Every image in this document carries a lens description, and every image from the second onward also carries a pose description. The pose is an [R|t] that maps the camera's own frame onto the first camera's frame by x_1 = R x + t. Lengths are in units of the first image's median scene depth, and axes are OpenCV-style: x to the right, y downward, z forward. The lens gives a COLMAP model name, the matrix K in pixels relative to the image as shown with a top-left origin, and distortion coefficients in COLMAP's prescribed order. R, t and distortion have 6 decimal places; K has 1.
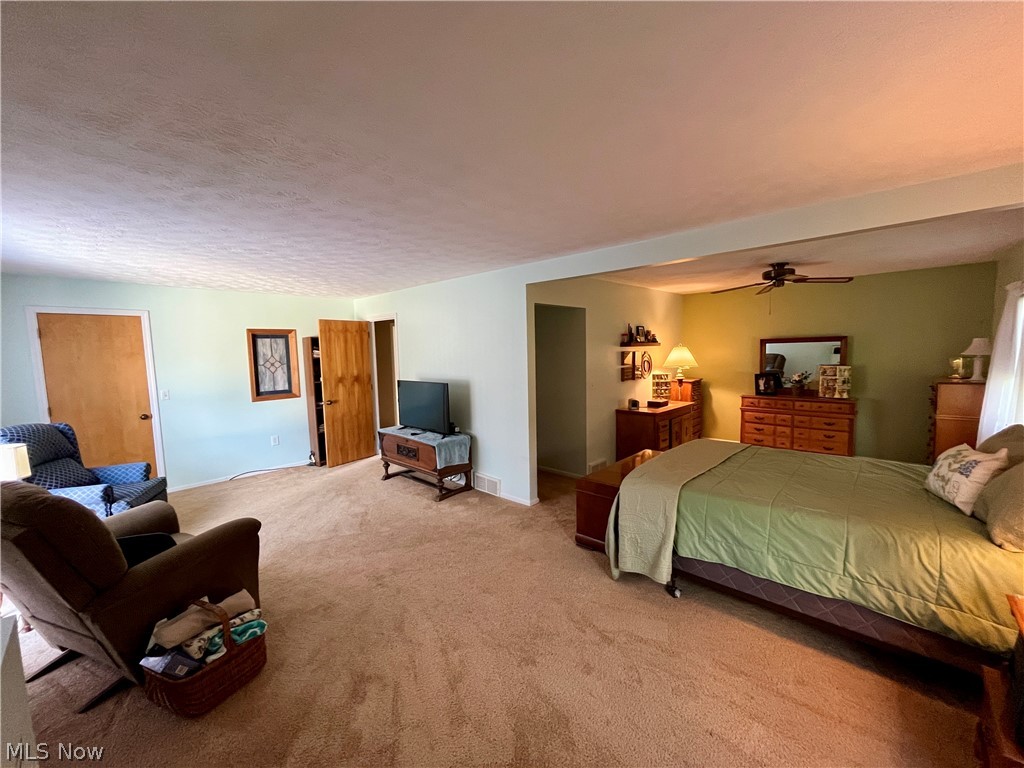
lens RADIAL K [[411.5, 0, 514.0], [0, 411.5, 384.1], [0, 0, 1]] dist [0.000758, -0.000002]
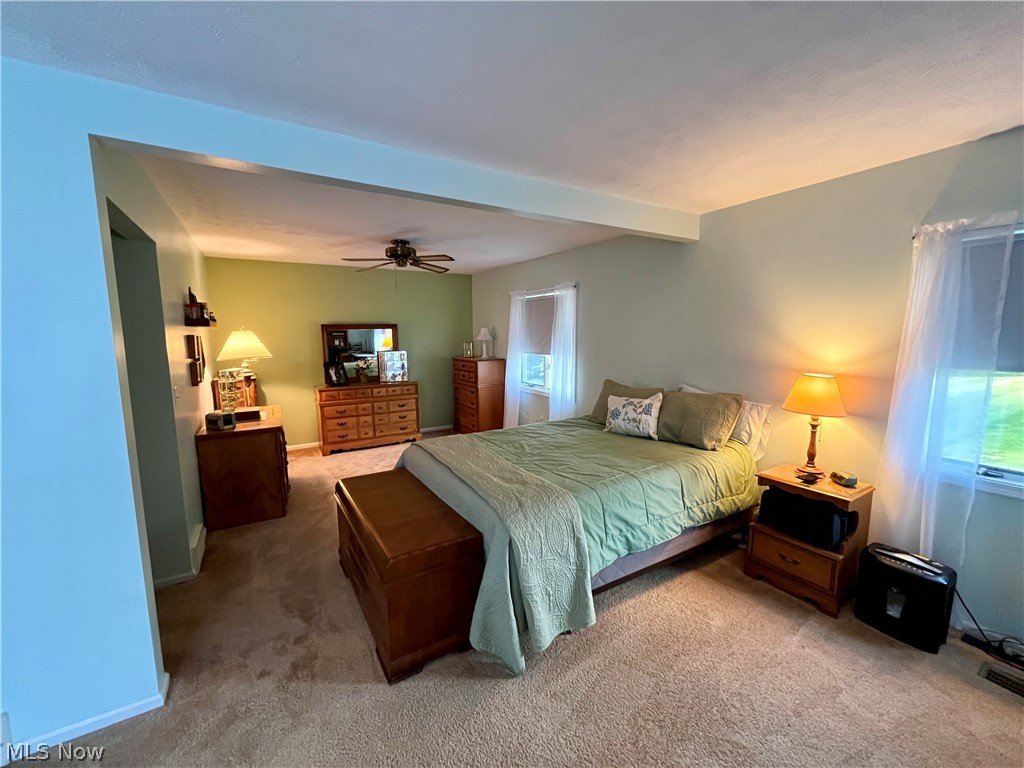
lens RADIAL K [[411.5, 0, 514.7], [0, 411.5, 385.2], [0, 0, 1]] dist [0.000758, -0.000002]
pose [[0.269238, -0.100838, 0.957780, -0.216680], [0.084251, 0.993157, 0.080879, -0.021825], [-0.959381, 0.058918, 0.275891, 0.513385]]
